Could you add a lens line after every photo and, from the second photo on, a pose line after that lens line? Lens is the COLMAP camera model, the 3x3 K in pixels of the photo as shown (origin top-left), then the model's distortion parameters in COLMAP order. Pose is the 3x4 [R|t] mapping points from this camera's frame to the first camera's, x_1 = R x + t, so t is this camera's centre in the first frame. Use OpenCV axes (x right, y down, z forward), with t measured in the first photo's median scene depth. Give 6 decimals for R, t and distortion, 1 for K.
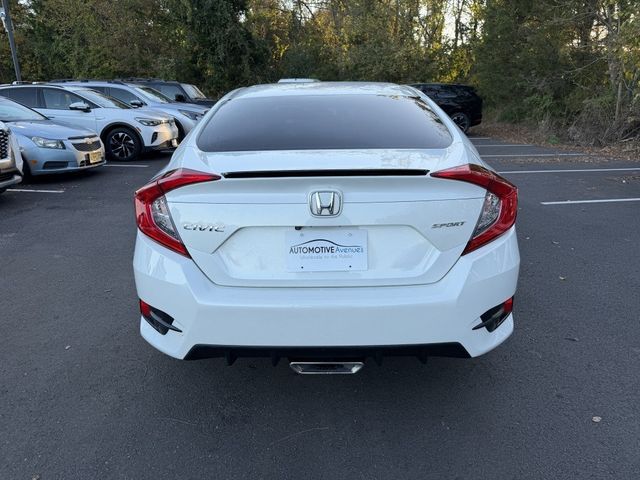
lens RADIAL K [[464.1, 0, 320.0], [0, 464.1, 240.0], [0, 0, 1]] dist [0.006318, -0.013555]
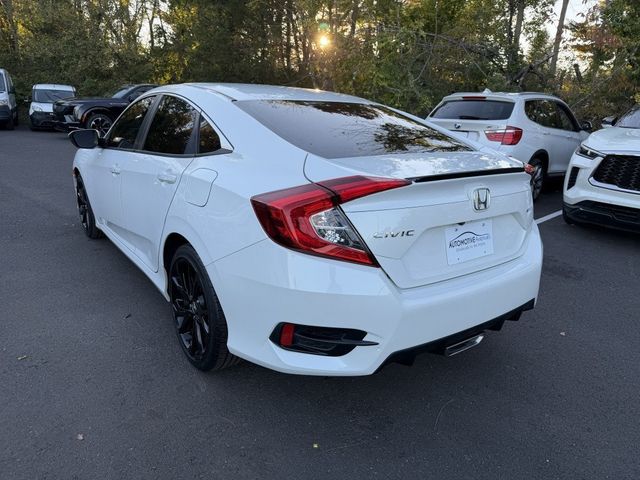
lens RADIAL K [[461.3, 0, 320.0], [0, 461.3, 240.0], [0, 0, 1]] dist [0.024941, -0.001929]
pose [[0.799488, -0.125708, 0.587380, -0.067230], [0.129701, 0.990916, 0.035534, -0.004838], [-0.586512, 0.047775, 0.808531, 0.020654]]
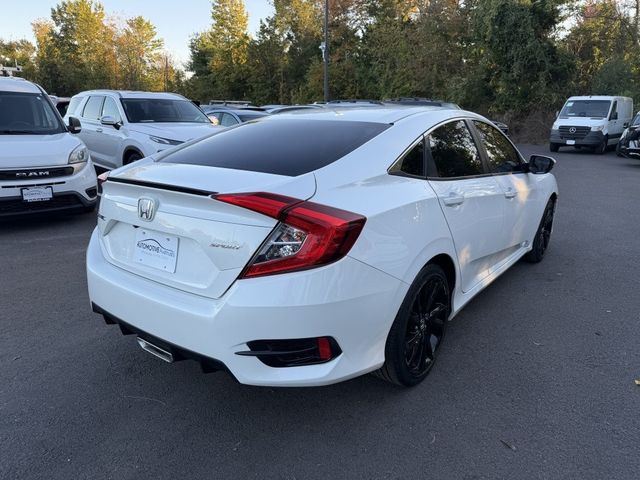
lens RADIAL K [[464.1, 0, 320.0], [0, 464.1, 240.0], [0, 0, 1]] dist [0.006318, -0.013555]
pose [[0.800598, 0.165668, -0.575844, 0.072691], [-0.185591, 0.982320, 0.024581, -0.007702], [0.569736, 0.087192, 0.817190, 0.018749]]
